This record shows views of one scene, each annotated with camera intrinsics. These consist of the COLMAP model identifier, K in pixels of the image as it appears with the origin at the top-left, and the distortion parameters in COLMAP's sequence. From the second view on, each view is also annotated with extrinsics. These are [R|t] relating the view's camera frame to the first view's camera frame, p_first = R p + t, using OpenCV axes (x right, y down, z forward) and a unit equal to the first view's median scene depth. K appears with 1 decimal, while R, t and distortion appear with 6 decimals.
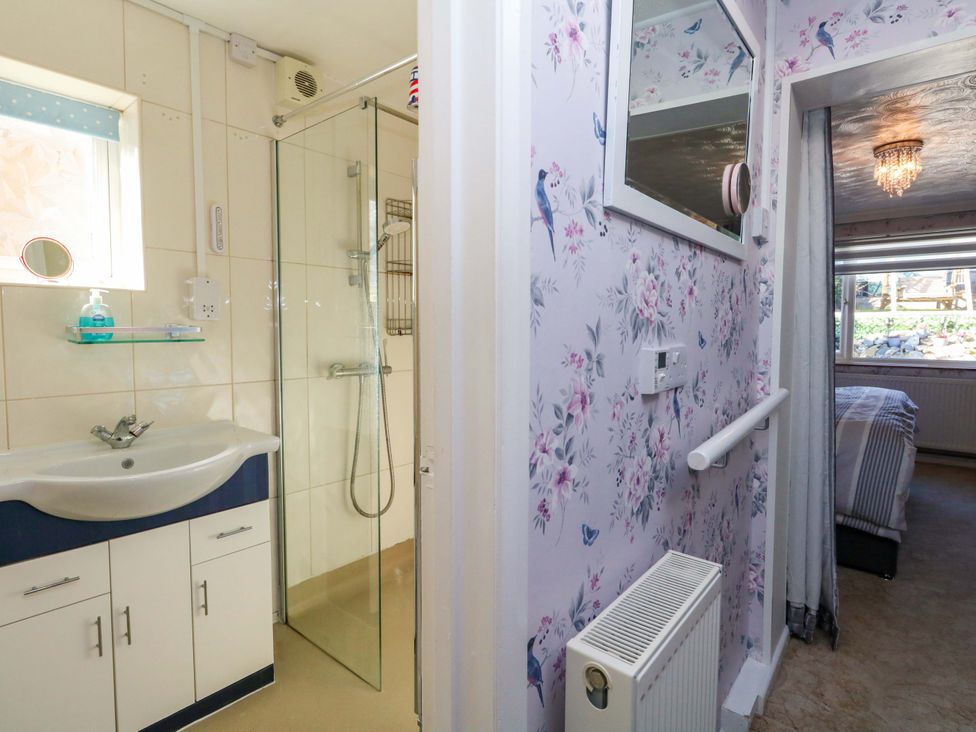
lens RADIAL K [[511.3, 0, 493.5], [0, 511.3, 361.4], [0, 0, 1]] dist [0.004653, -0.001462]
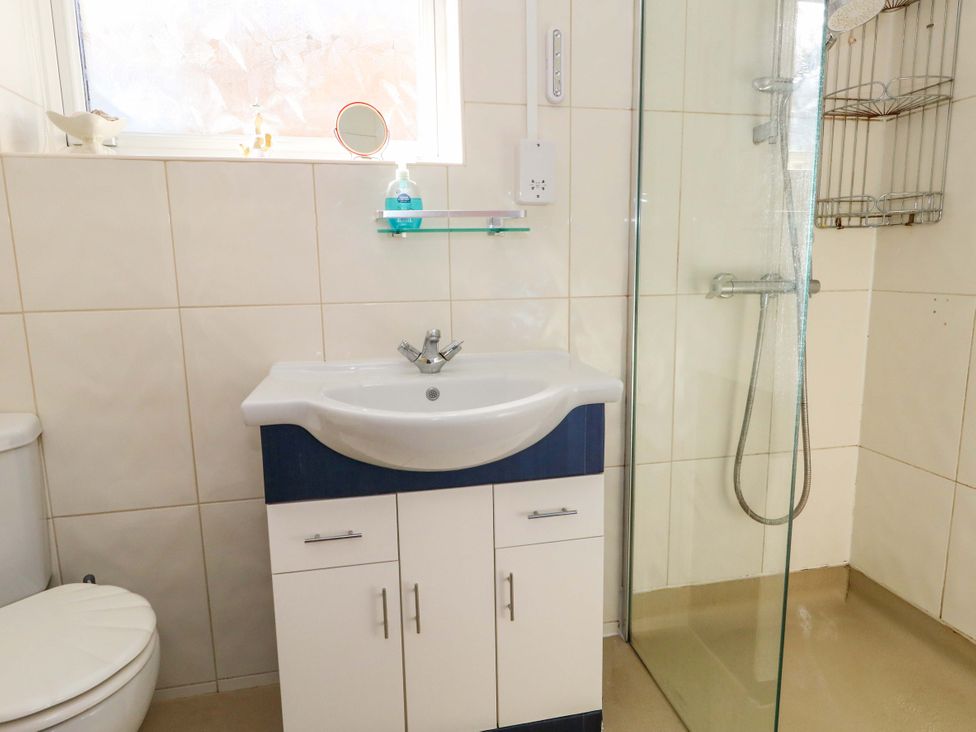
lens RADIAL K [[592.5, 0, 491.6], [0, 592.5, 361.4], [0, 0, 1]] dist [-0.002543, -0.001489]
pose [[0.784244, 0.082914, -0.614888, -0.095224], [-0.017366, 0.993576, 0.111829, 0.044288], [0.620209, -0.077023, 0.780646, 0.317599]]
